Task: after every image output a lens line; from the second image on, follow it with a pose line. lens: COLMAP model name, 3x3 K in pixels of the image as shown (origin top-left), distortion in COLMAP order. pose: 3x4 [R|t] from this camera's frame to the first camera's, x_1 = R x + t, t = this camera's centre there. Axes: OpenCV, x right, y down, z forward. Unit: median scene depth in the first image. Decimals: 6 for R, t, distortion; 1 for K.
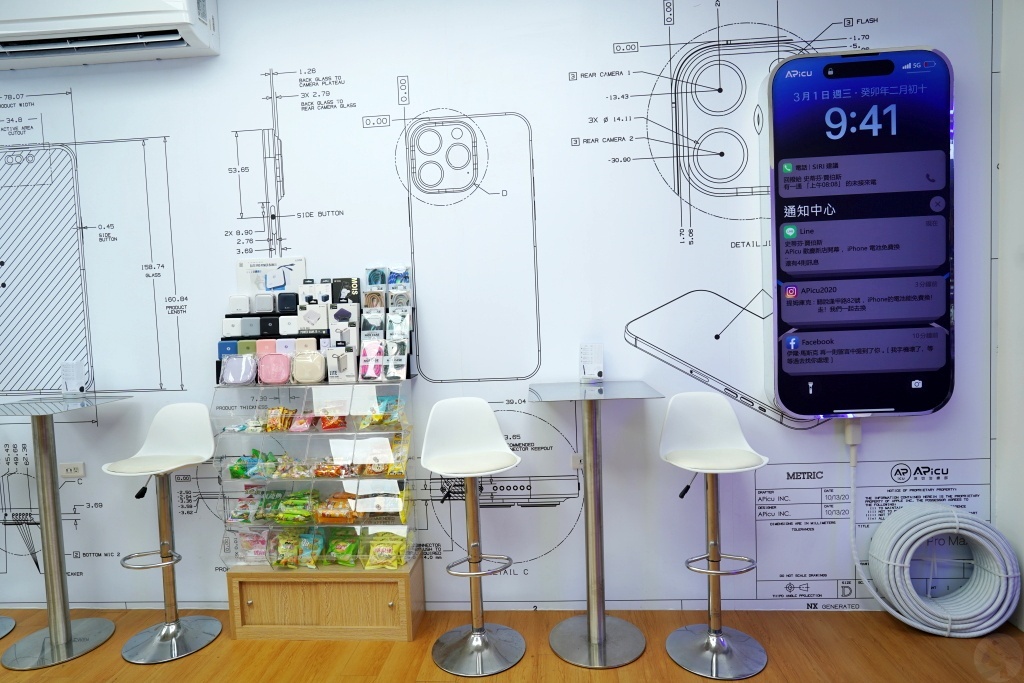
lens RADIAL K [[652.4, 0, 514.3], [0, 652.4, 336.4], [0, 0, 1]] dist [-0.003057, 0.017005]
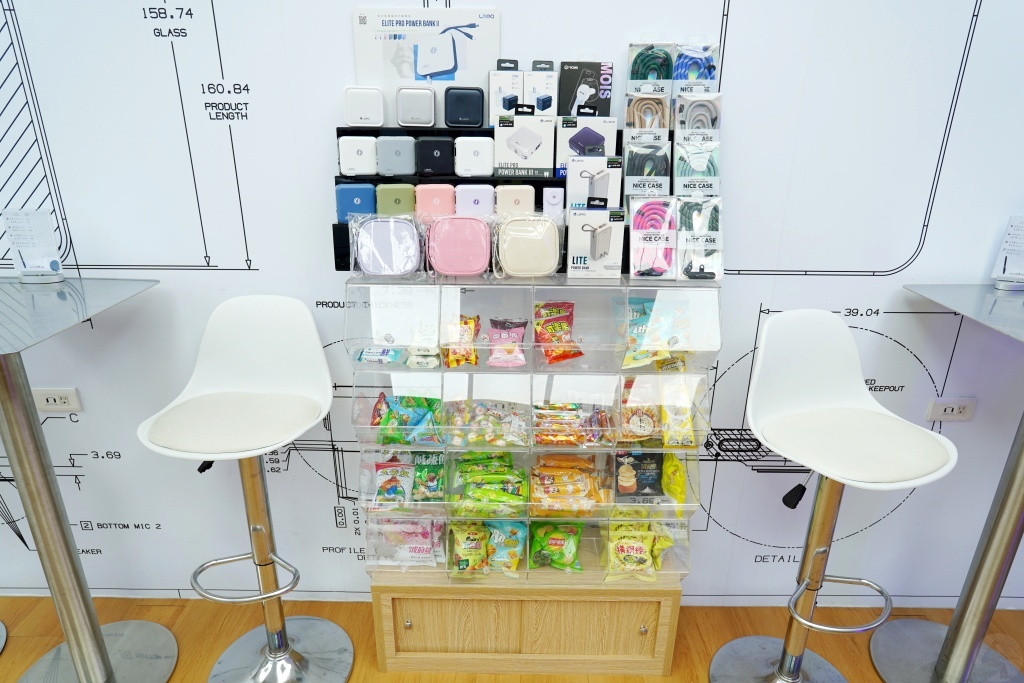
lens RADIAL K [[645.2, 0, 512.7], [0, 645.2, 345.1], [0, 0, 1]] dist [-0.011201, 0.006438]
pose [[0.995156, 0.016300, 0.096952, -0.359536], [-0.044620, 0.953625, 0.297673, -0.027641], [-0.087604, -0.300557, 0.949732, 0.479515]]
